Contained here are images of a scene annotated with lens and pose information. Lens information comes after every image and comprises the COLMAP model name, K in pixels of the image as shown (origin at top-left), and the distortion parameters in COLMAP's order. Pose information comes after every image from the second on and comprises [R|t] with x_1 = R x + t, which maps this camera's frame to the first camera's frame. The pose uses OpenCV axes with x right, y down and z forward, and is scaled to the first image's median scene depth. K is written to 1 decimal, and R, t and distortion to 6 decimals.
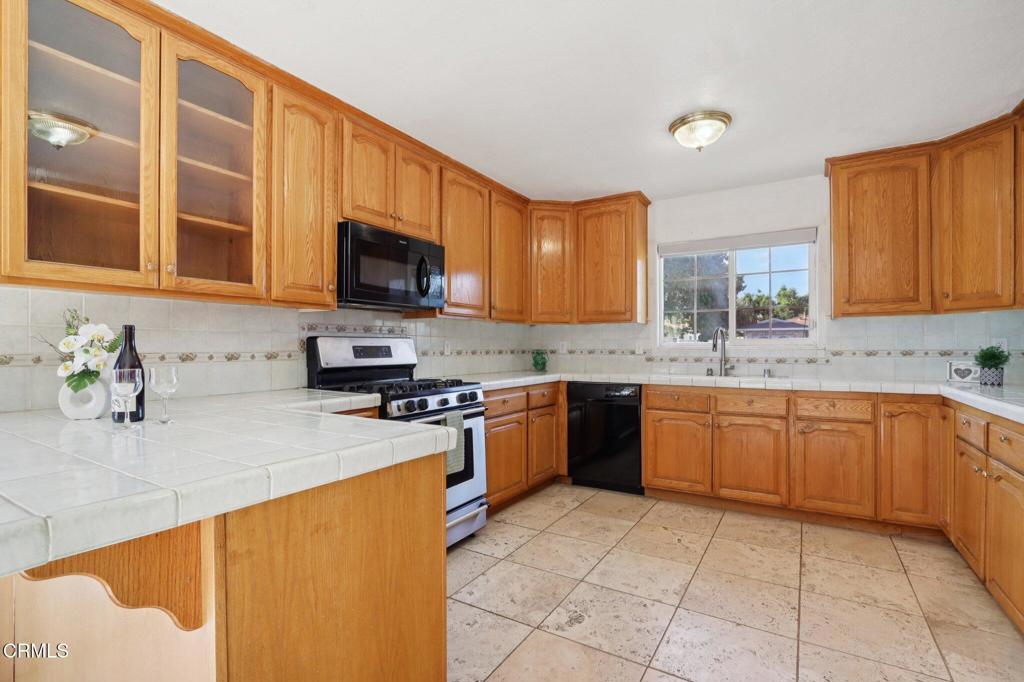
lens RADIAL K [[476.5, 0, 510.8], [0, 476.5, 349.6], [0, 0, 1]] dist [-0.013924, 0.001292]
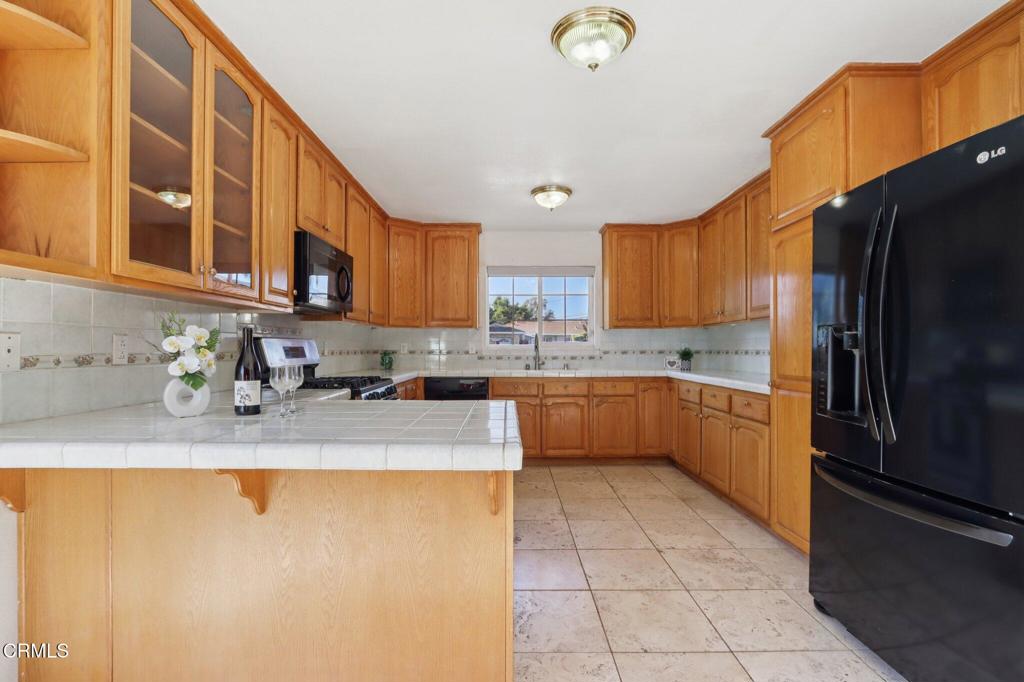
lens RADIAL K [[476.5, 0, 510.8], [0, 476.5, 349.6], [0, 0, 1]] dist [-0.013924, 0.001292]
pose [[0.846508, -0.000470, 0.532376, -0.433903], [0.001599, 0.999997, -0.001660, 0.001218], [-0.532374, 0.002256, 0.846506, -0.136243]]
